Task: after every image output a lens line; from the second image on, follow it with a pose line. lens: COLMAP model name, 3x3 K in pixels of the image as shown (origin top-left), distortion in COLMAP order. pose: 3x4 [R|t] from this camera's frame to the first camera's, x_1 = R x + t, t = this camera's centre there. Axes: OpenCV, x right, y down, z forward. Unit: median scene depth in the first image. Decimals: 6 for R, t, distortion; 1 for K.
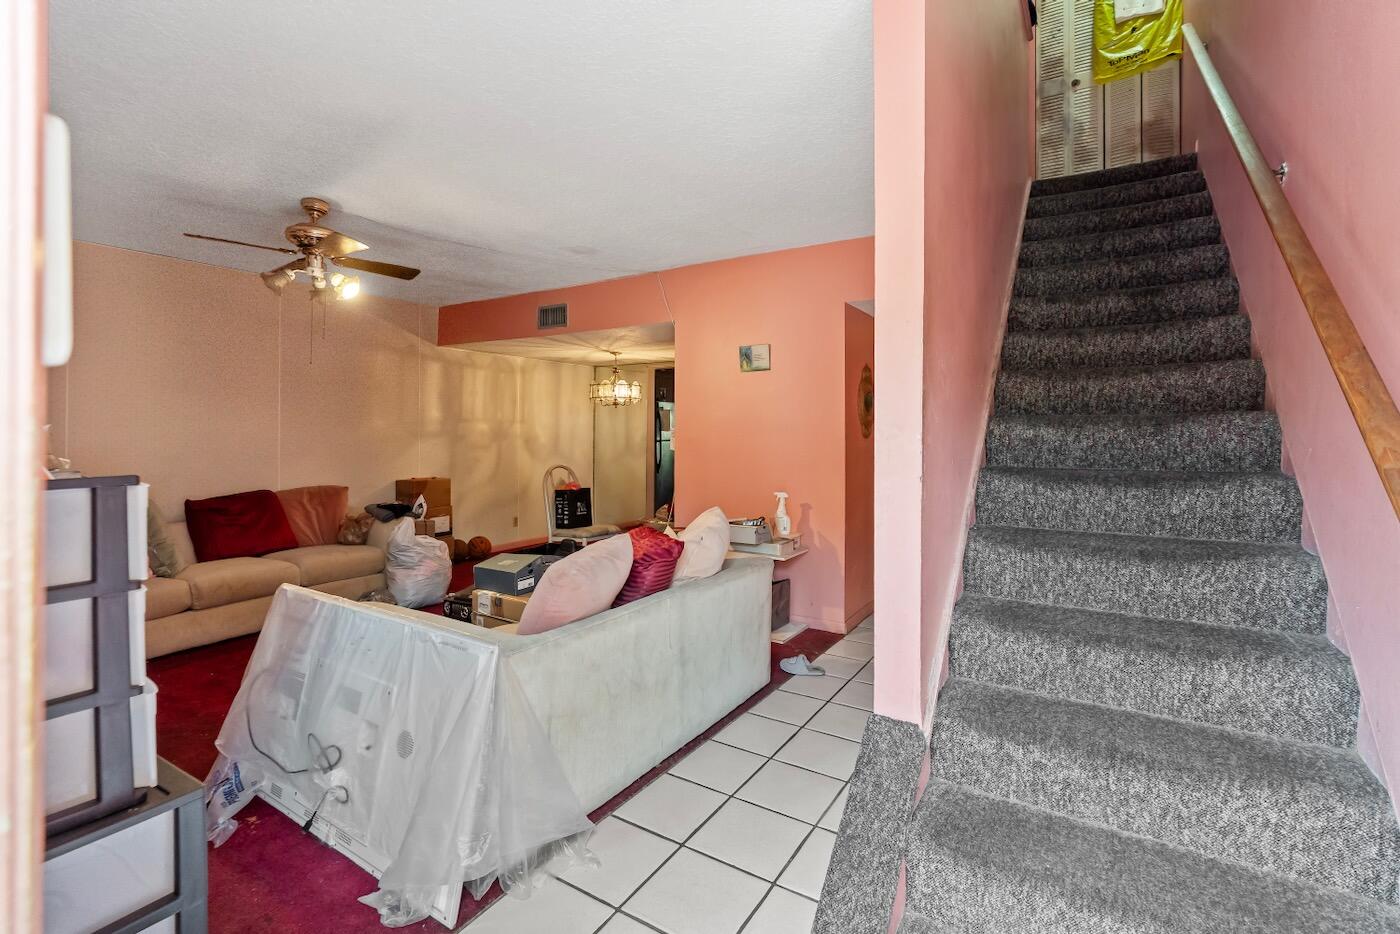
lens RADIAL K [[633.1, 0, 686.1], [0, 633.1, 429.7], [0, 0, 1]] dist [-0.004087, 0.000324]
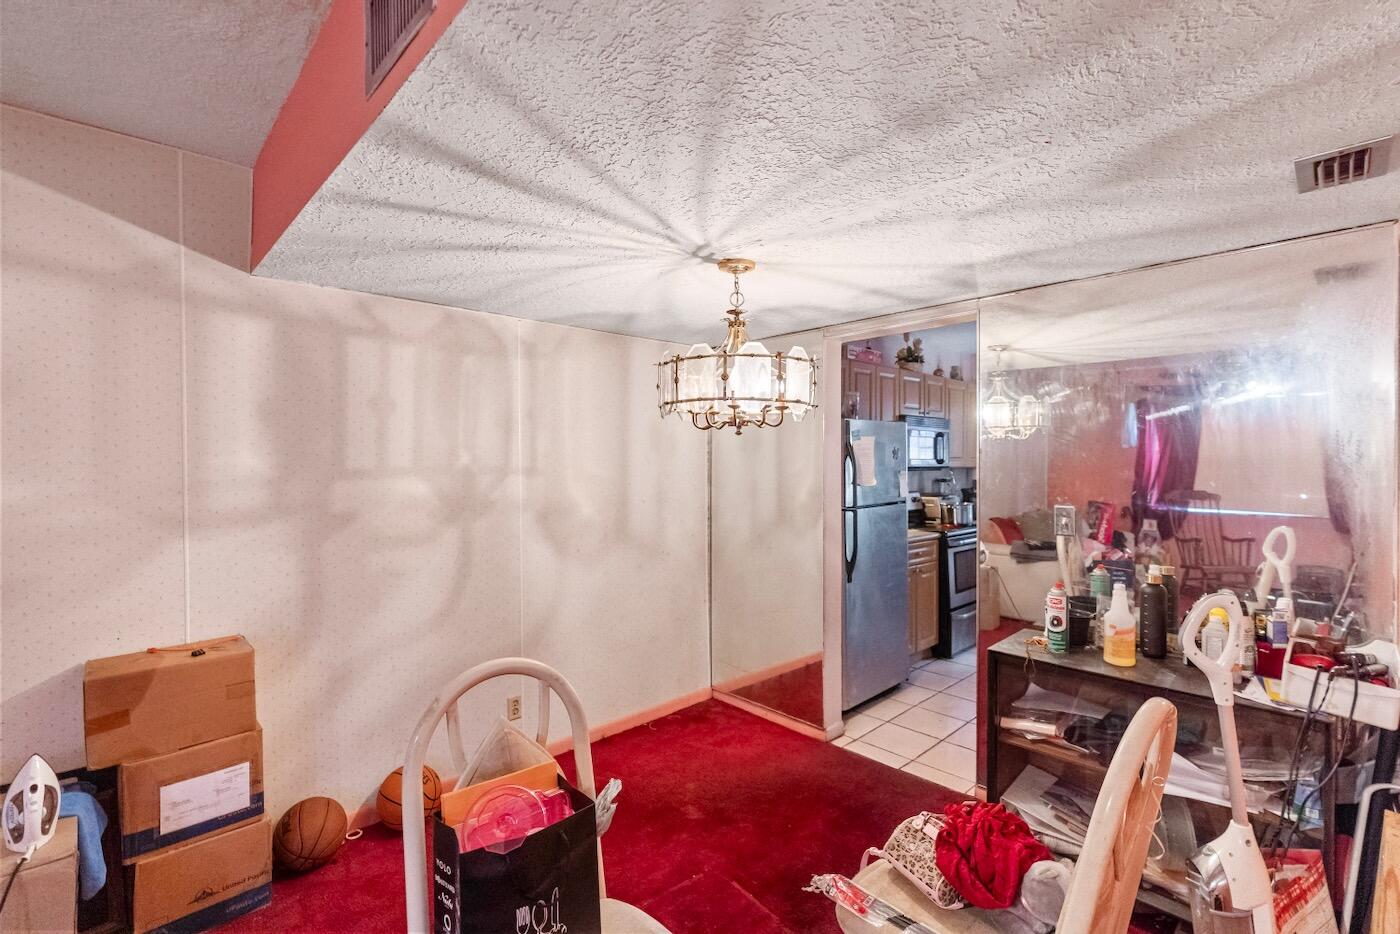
lens RADIAL K [[633.1, 0, 707.7], [0, 633.1, 465.0], [0, 0, 1]] dist [-0.004087, 0.000324]
pose [[0.976587, -0.009818, -0.214898, -0.055124], [0.012230, 0.999876, 0.009896, -0.021417], [0.214774, -0.012293, 0.976586, 0.667376]]
